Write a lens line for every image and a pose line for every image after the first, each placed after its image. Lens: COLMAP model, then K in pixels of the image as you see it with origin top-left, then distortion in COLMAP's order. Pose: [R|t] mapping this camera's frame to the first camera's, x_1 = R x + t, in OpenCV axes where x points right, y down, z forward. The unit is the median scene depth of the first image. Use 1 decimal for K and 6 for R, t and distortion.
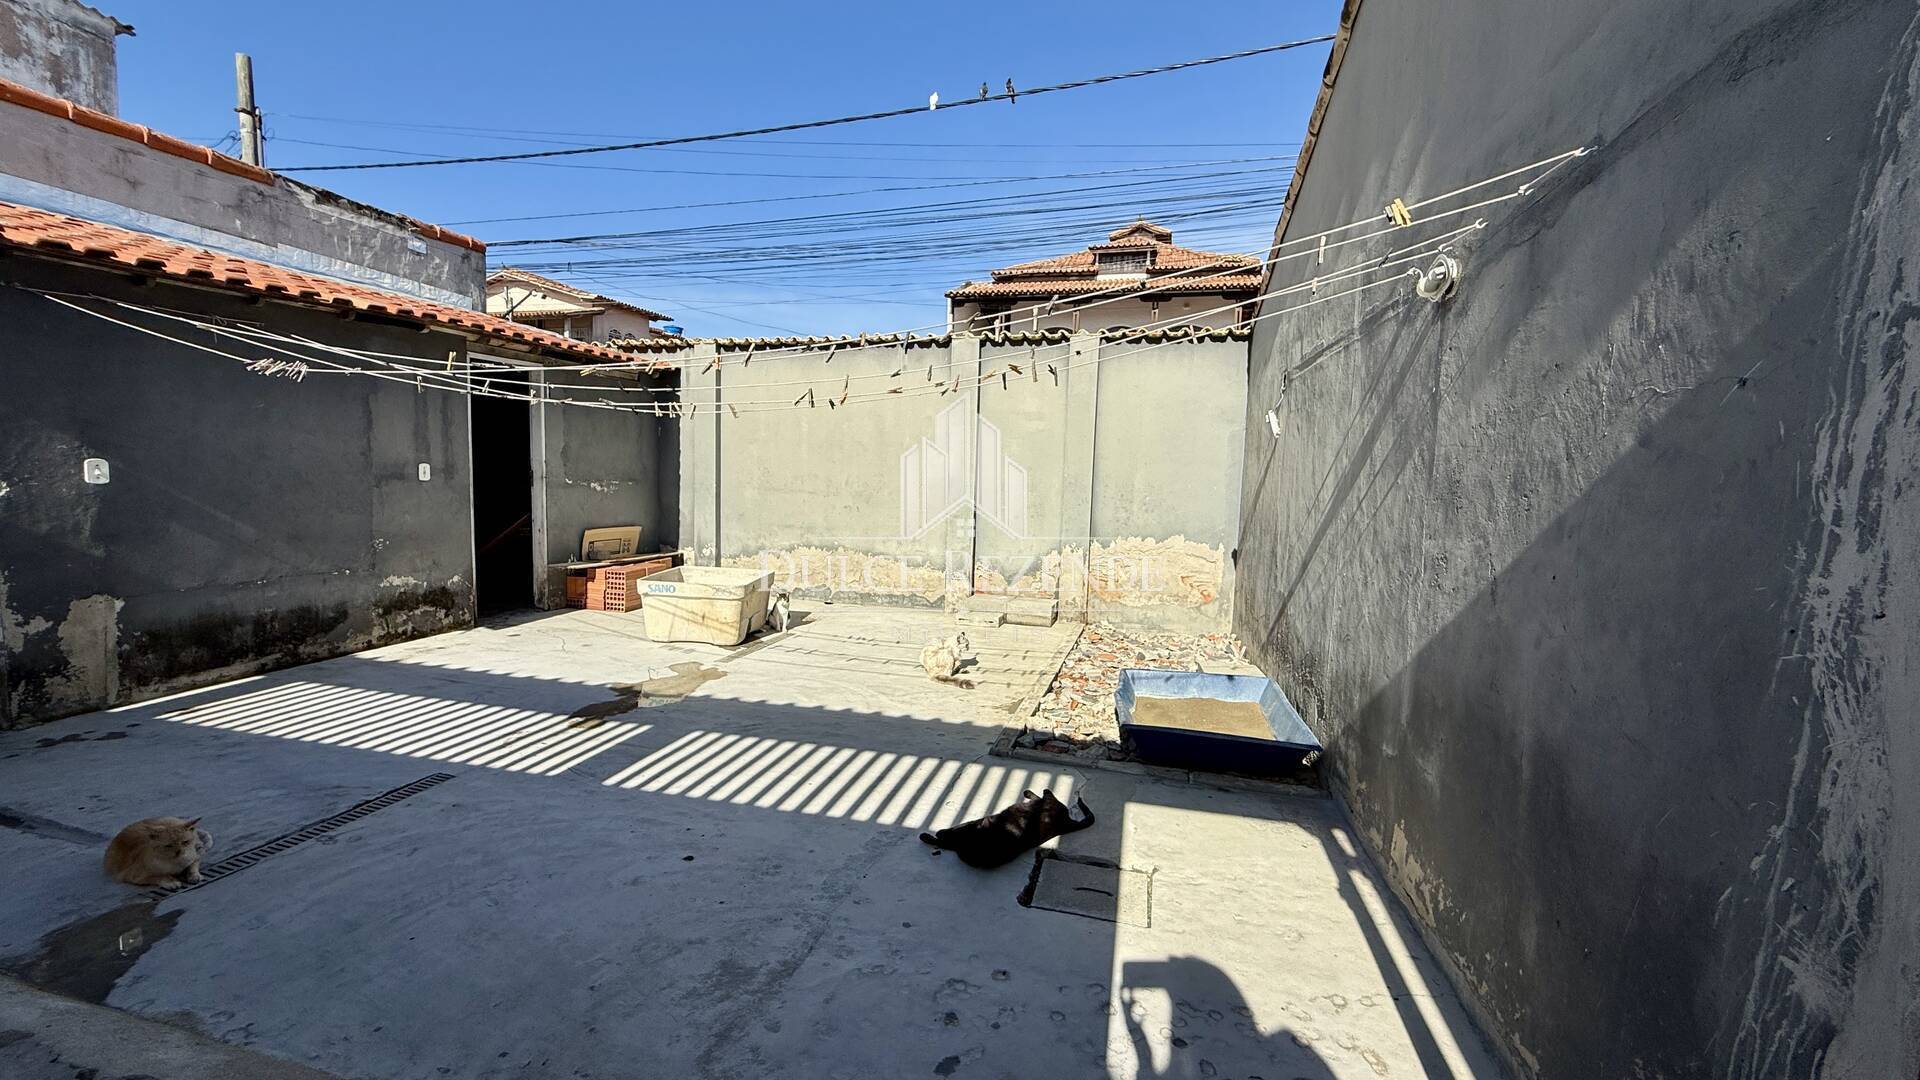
lens RADIAL K [[769.2, 0, 951.4], [0, 769.2, 539.1], [0, 0, 1]] dist [0.002715, -0.000392]
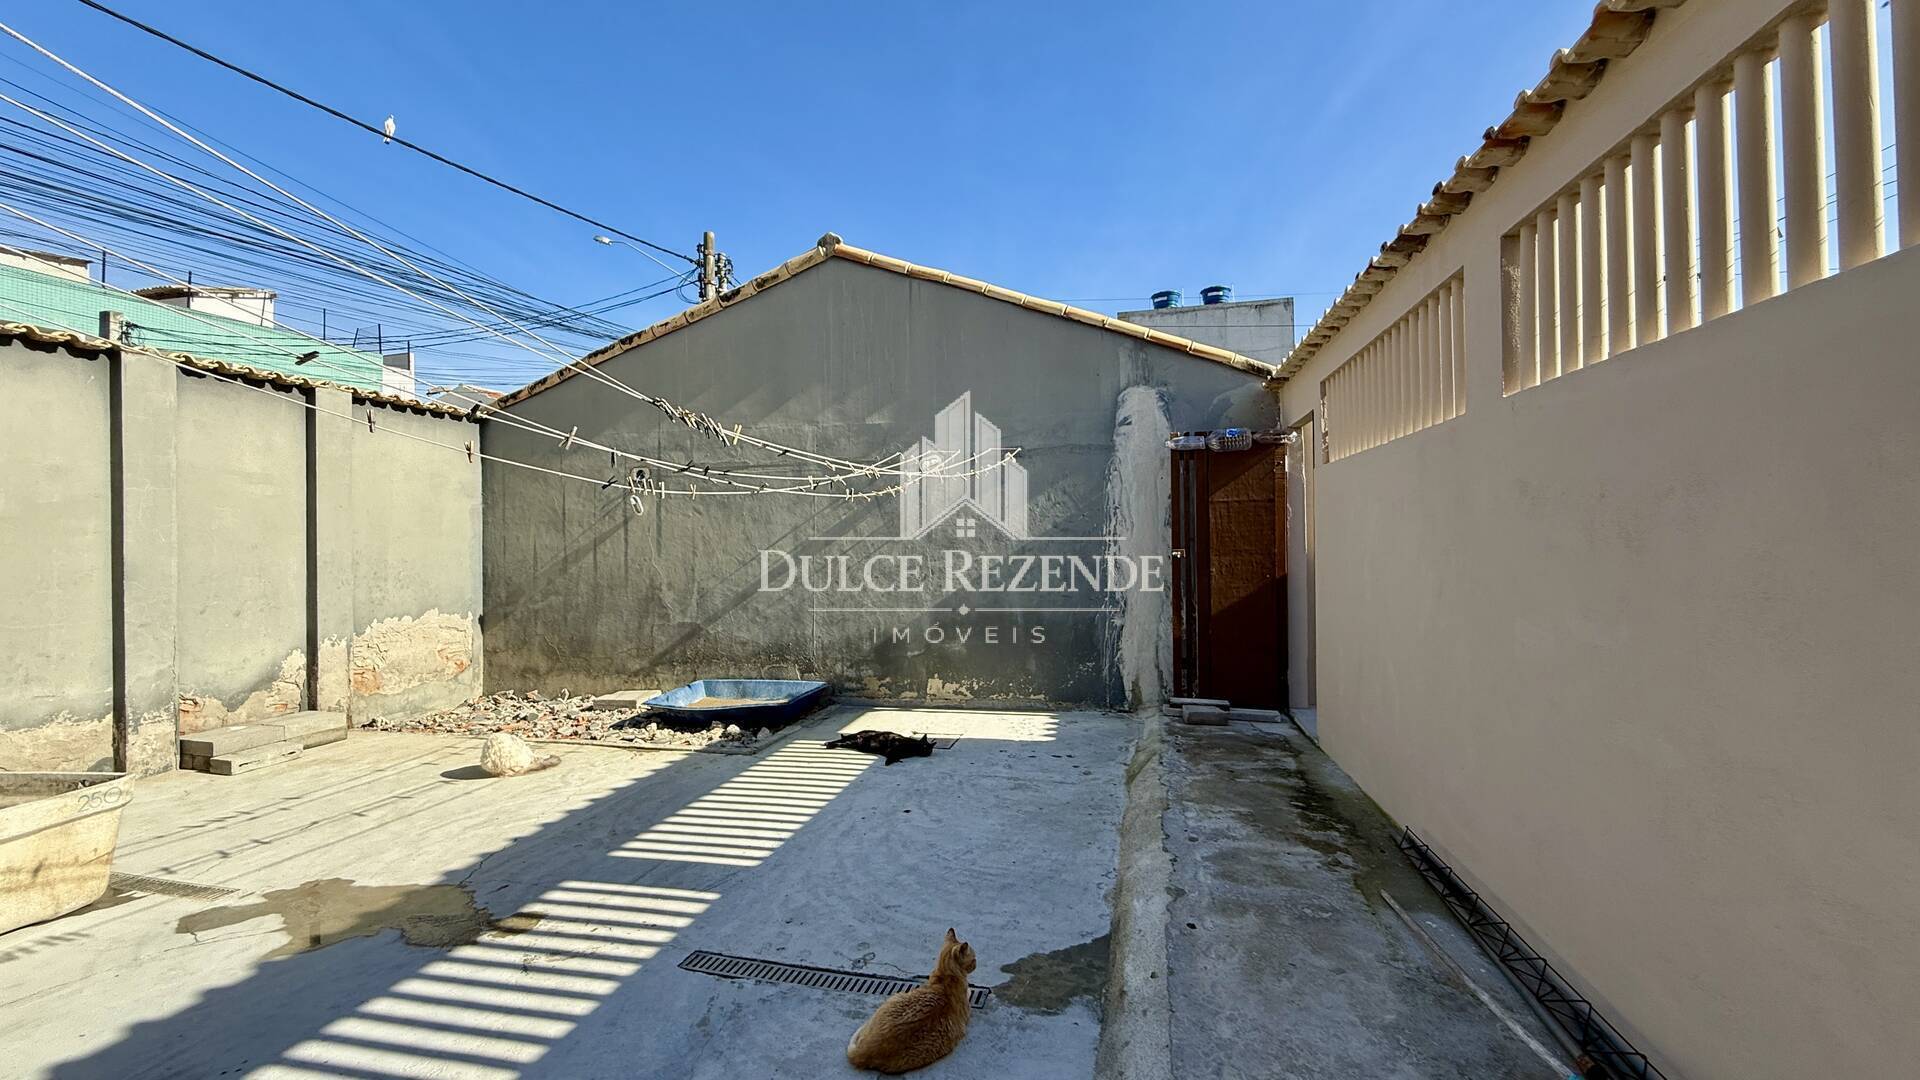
lens RADIAL K [[769.2, 0, 964.5], [0, 769.2, 534.5], [0, 0, 1]] dist [0.002715, -0.000392]
pose [[-0.044962, -0.015274, 0.998872, -1.036684], [0.105770, 0.994190, 0.019963, -0.069219], [-0.993374, 0.106548, -0.043085, 0.524629]]
